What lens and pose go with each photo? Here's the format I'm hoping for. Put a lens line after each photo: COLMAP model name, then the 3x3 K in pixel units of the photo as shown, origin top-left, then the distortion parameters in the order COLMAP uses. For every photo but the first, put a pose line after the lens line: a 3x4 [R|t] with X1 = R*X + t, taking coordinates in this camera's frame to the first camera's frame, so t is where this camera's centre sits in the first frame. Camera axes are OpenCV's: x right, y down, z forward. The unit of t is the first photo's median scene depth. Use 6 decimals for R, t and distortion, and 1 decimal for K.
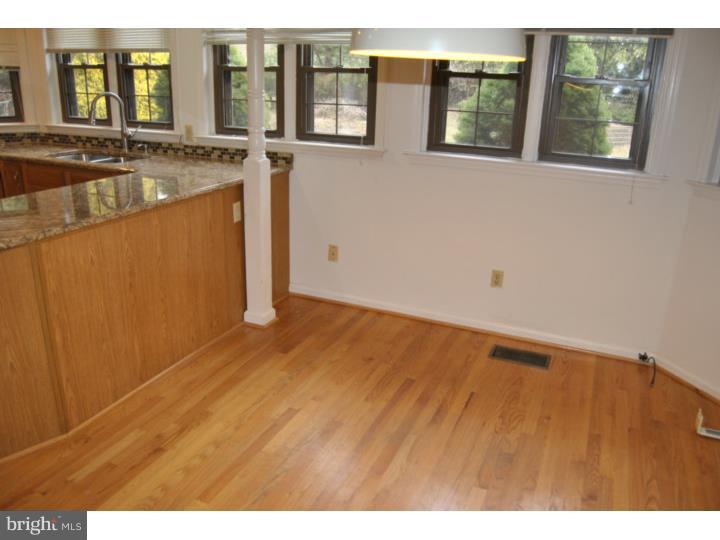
lens RADIAL K [[576.9, 0, 365.1], [0, 576.9, 266.8], [0, 0, 1]] dist [-0.075397, 0.010237]
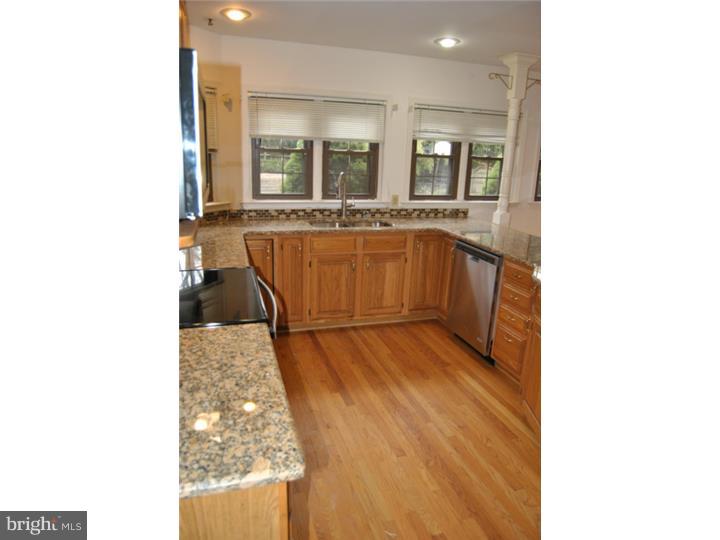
lens RADIAL K [[432.7, 0, 360.0], [0, 432.7, 270.0], [0, 0, 1]] dist [-0.074582, 0.000720]
pose [[0.745489, -0.178462, 0.642181, -1.095320], [0.197897, 0.979305, 0.042416, -0.130423], [-0.636461, 0.095465, 0.765378, 0.260870]]
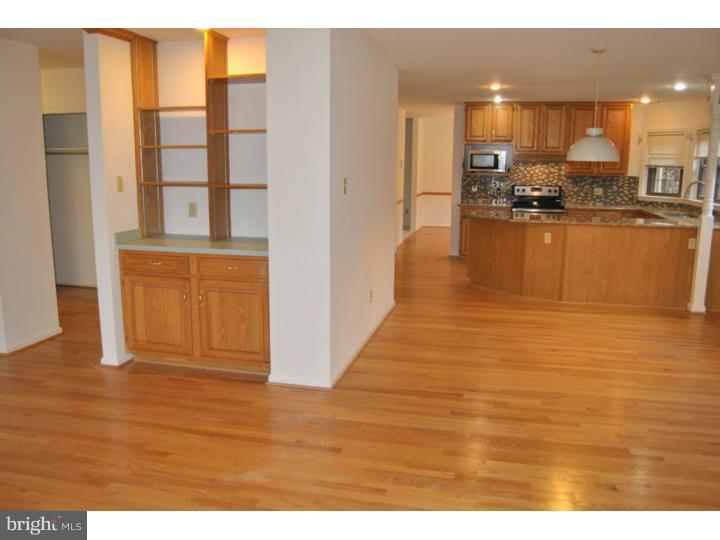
lens RADIAL K [[576.9, 0, 365.1], [0, 576.9, 266.8], [0, 0, 1]] dist [-0.075397, 0.010237]
pose [[0.178859, 0.150008, -0.972372, 1.108765], [-0.318571, 0.943897, 0.087017, 0.123097], [0.930872, 0.294206, 0.216612, -0.270698]]
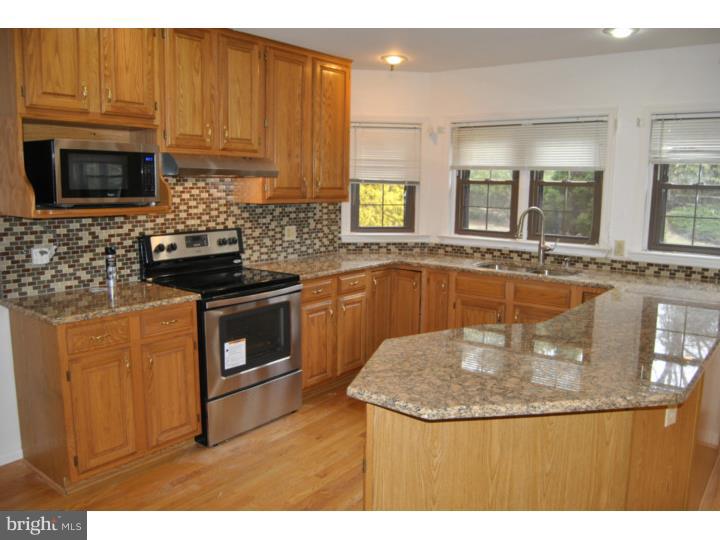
lens RADIAL K [[585.9, 0, 360.0], [0, 585.9, 270.0], [0, 0, 1]] dist [-0.079690, 0.002298]
pose [[0.966152, 0.022127, -0.257023, -0.492122], [-0.068356, 0.982661, -0.172353, 0.008896], [0.248753, 0.184089, 0.950912, -0.071481]]
